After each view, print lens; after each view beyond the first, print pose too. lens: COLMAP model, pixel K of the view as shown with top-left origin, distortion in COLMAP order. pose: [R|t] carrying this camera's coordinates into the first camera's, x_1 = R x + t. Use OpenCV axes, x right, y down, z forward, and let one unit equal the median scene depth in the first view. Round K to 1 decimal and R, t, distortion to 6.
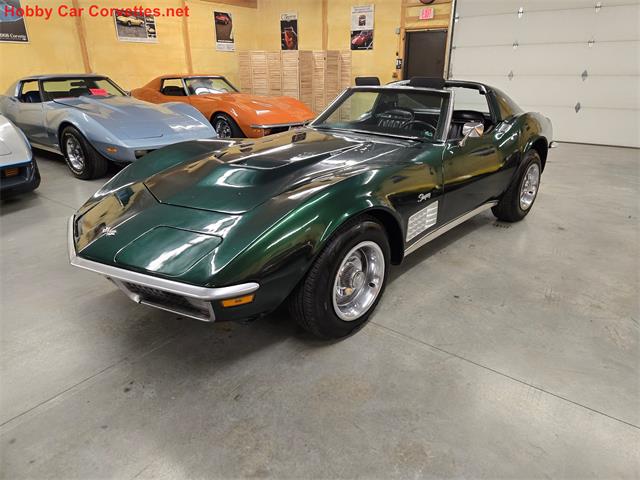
lens RADIAL K [[437.5, 0, 318.5], [0, 437.5, 230.1], [0, 0, 1]] dist [0.066063, -0.059203]
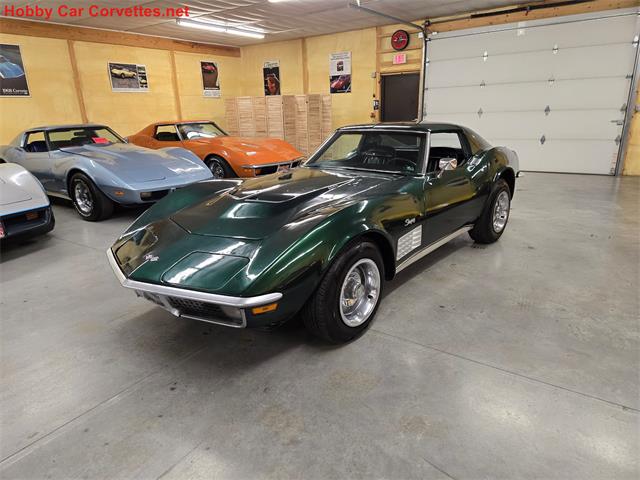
lens RADIAL K [[429.1, 0, 309.8], [0, 429.1, 238.8], [0, 0, 1]] dist [0.066144, -0.053837]
pose [[0.999184, -0.036705, 0.016878, -0.035809], [0.037655, 0.997496, -0.059867, 0.021600], [-0.014638, 0.060454, 0.998064, -0.107260]]
